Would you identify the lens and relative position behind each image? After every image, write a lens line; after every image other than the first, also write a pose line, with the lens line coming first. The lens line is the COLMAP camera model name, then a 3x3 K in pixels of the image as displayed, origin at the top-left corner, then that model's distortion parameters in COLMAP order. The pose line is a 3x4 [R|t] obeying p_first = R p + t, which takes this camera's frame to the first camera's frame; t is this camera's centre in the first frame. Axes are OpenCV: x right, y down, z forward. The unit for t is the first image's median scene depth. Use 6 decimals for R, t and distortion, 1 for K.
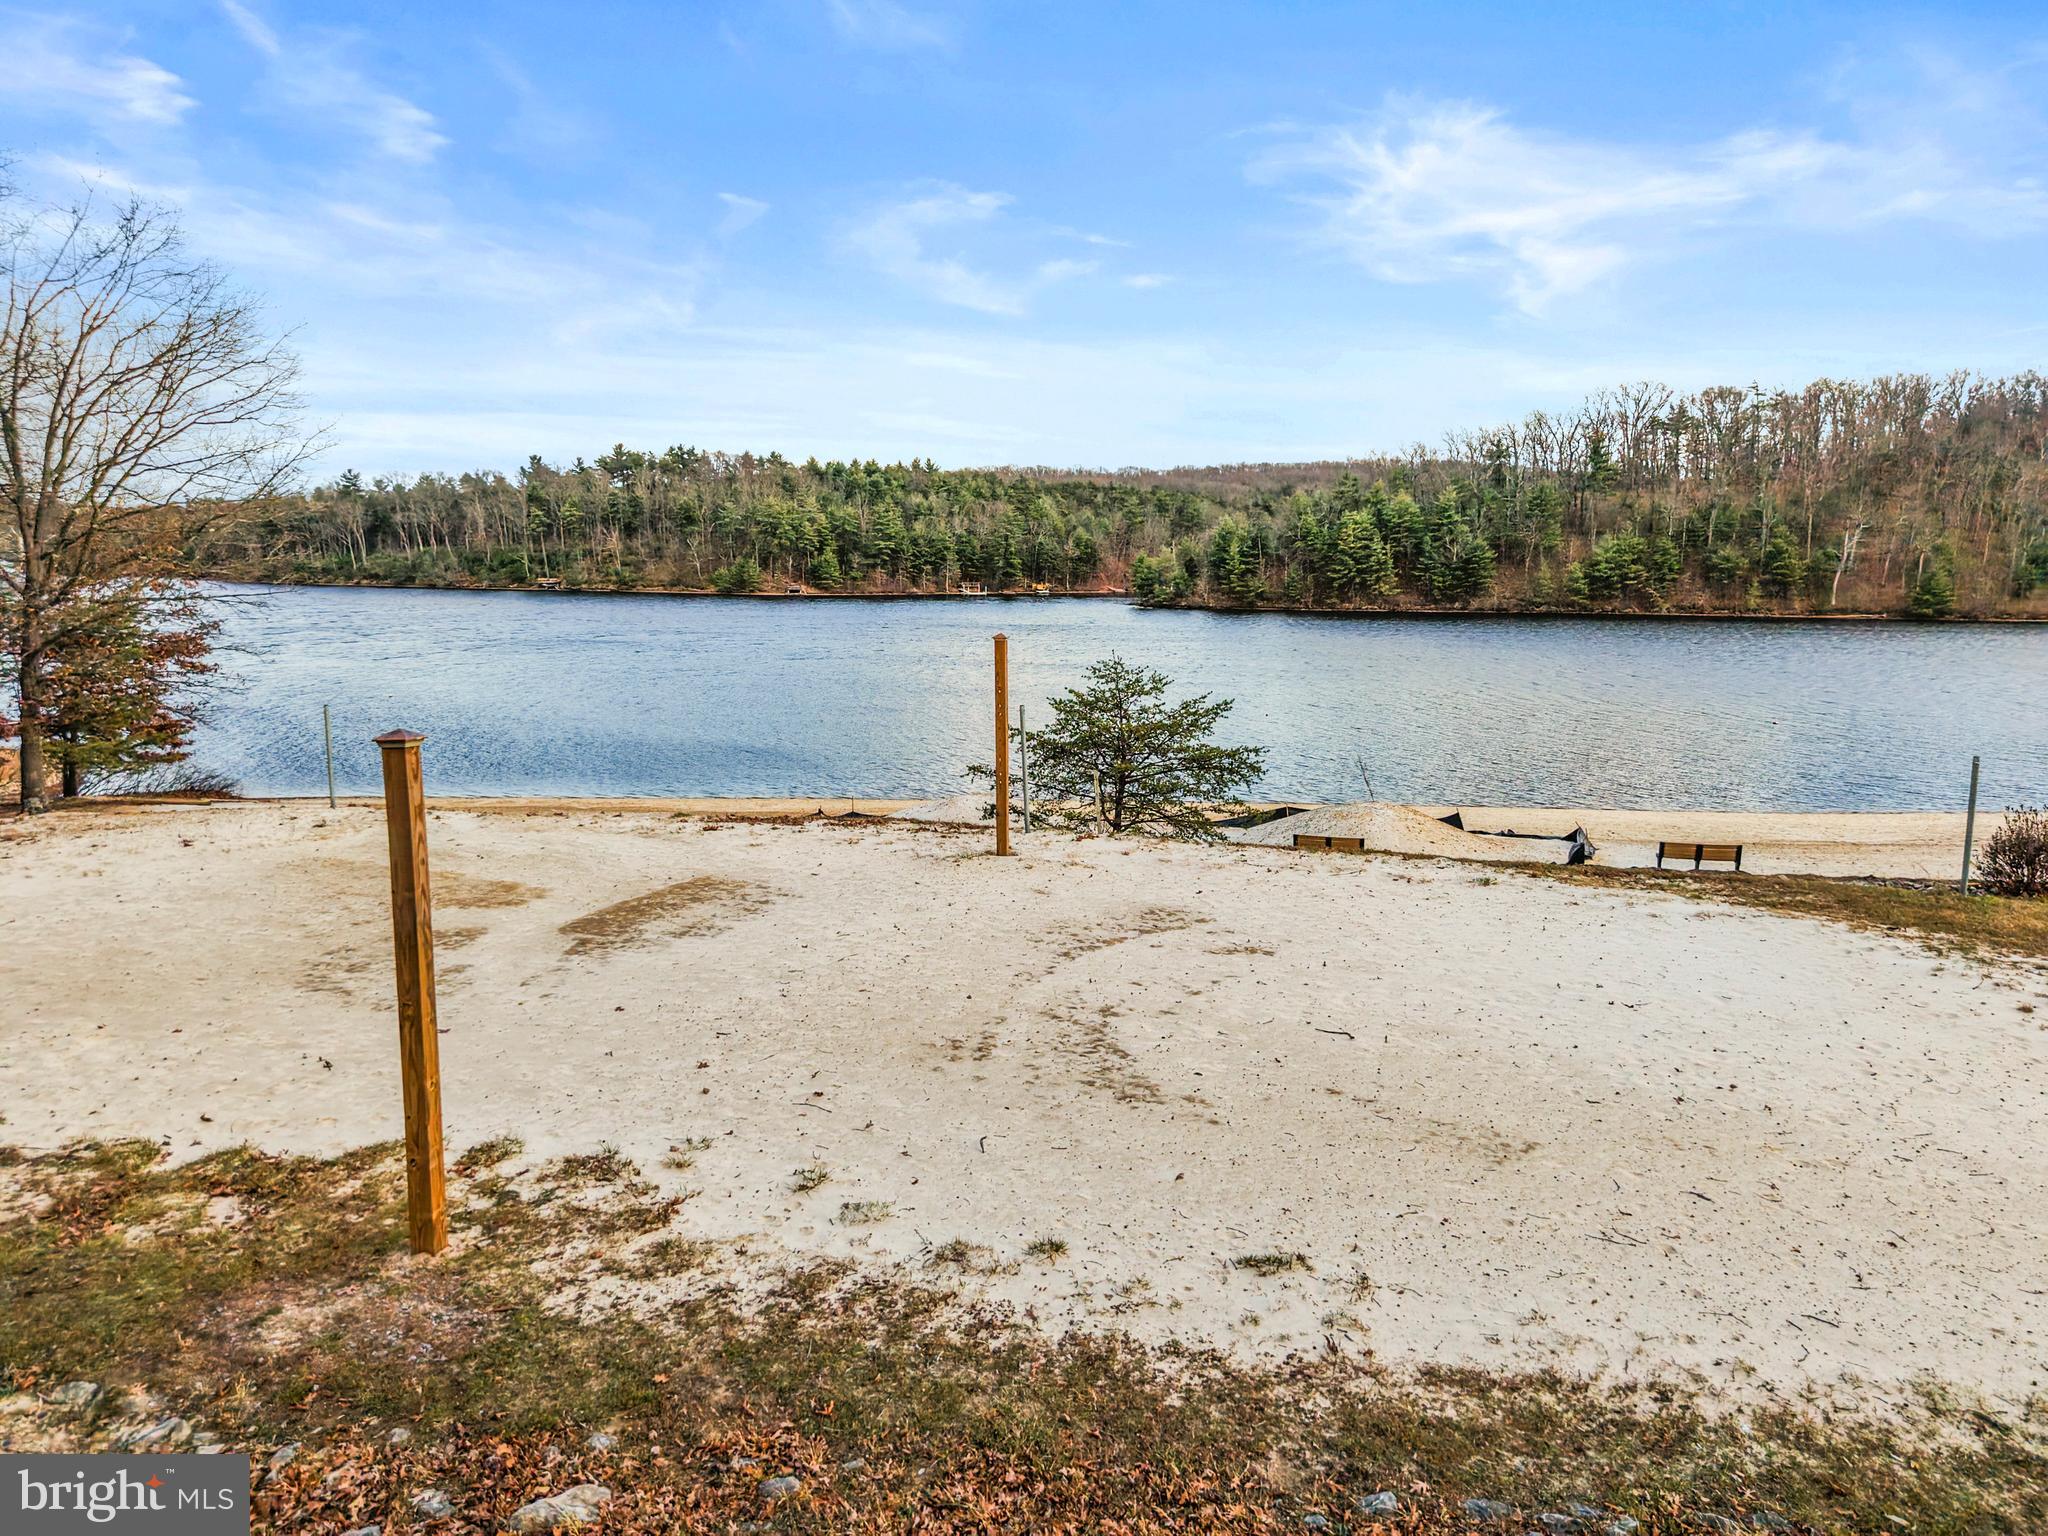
lens RADIAL K [[1407.6, 0, 1023.8], [0, 1407.6, 778.3], [0, 0, 1]] dist [0.034678, -0.011813]
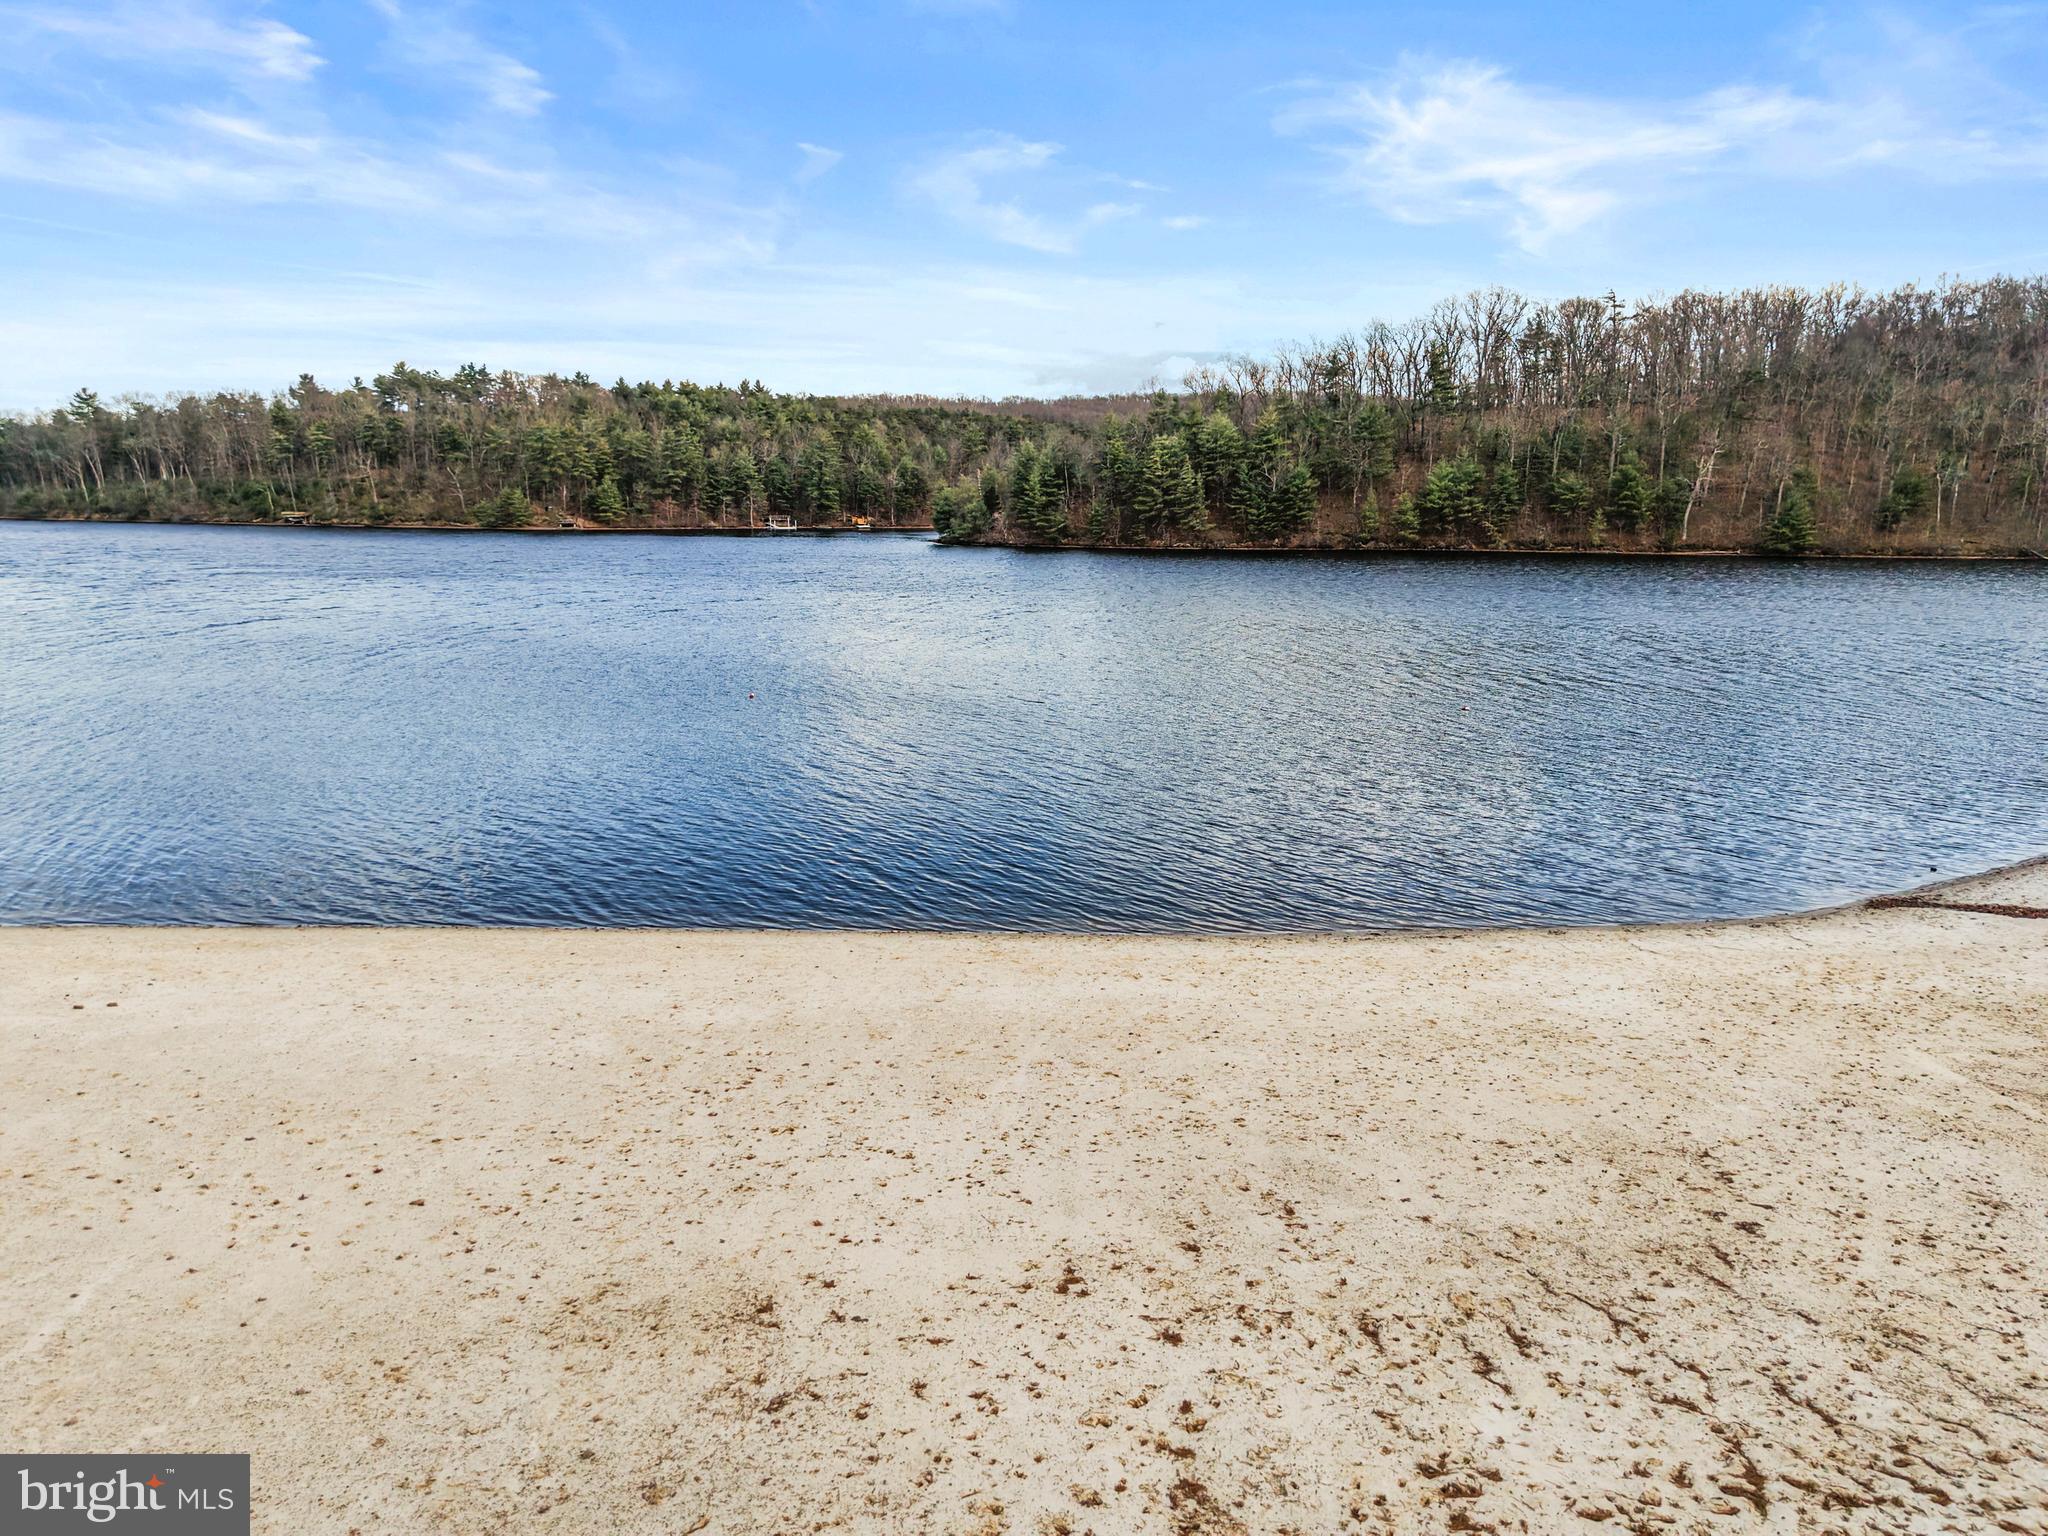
lens RADIAL K [[1407.6, 0, 1018.7], [0, 1407.6, 758.2], [0, 0, 1]] dist [0.034678, -0.011813]
pose [[0.998883, -0.009740, 0.046245, 0.094169], [0.008278, 0.999463, 0.031704, -0.014403], [-0.046529, -0.031286, 0.998427, 0.108467]]
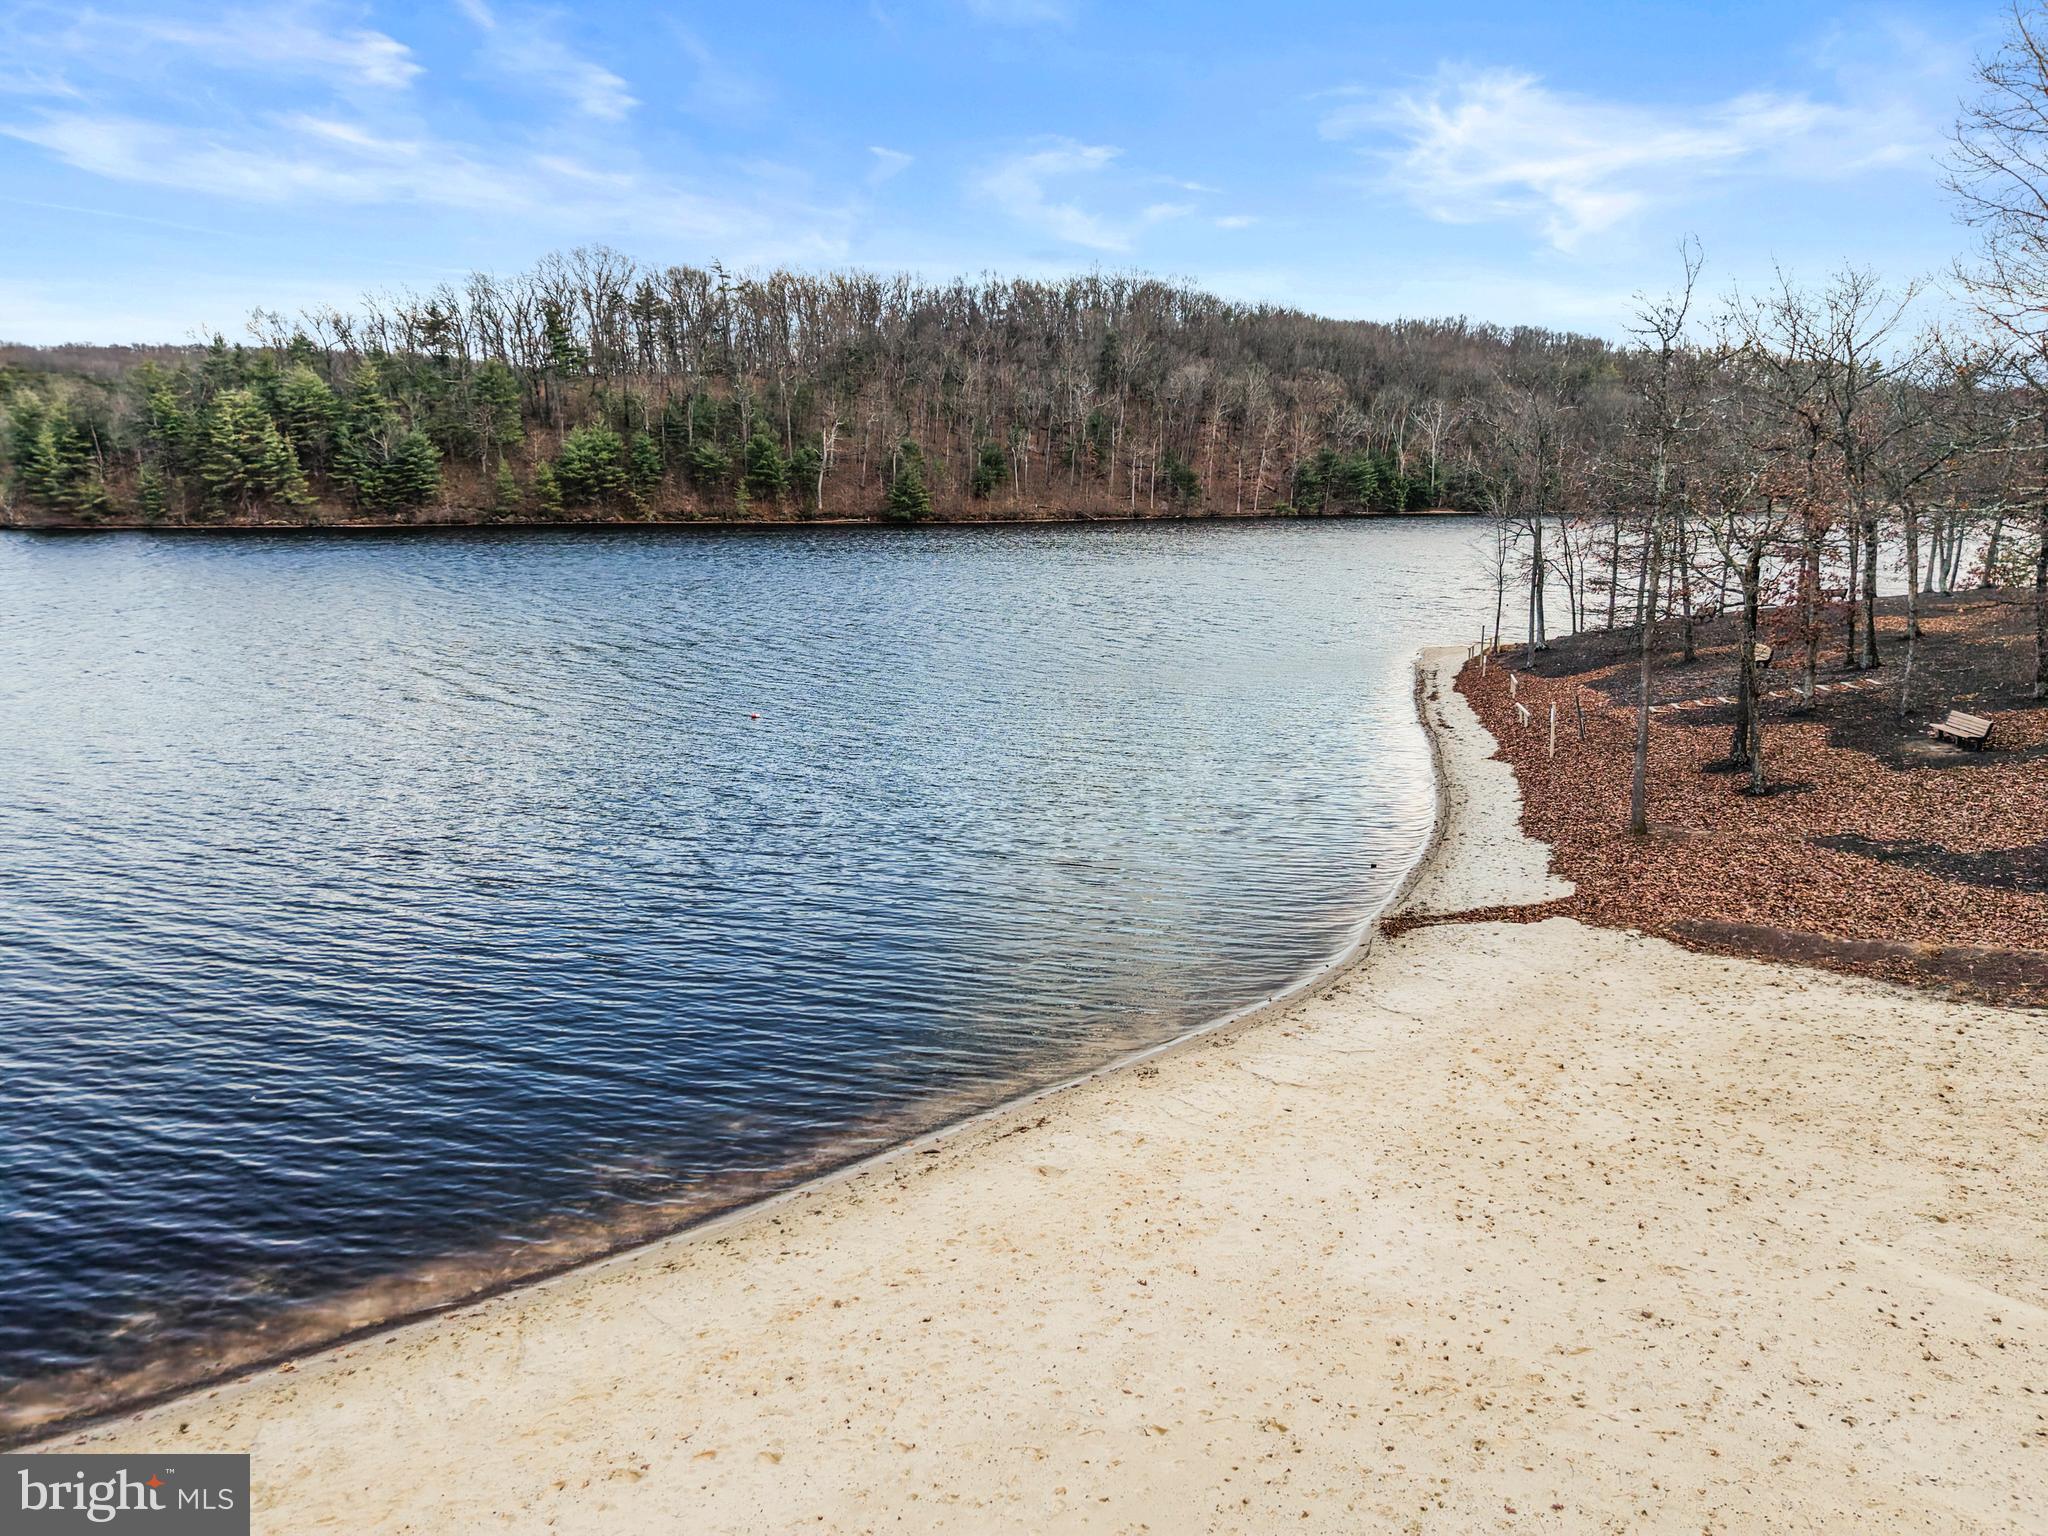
lens RADIAL K [[1407.6, 0, 1021.0], [0, 1407.6, 770.7], [0, 0, 1]] dist [0.034678, -0.011813]
pose [[0.795241, -0.131904, 0.591772, 0.091904], [0.097251, 0.991161, 0.090238, -0.019792], [-0.598444, -0.014211, 0.801039, 0.157825]]
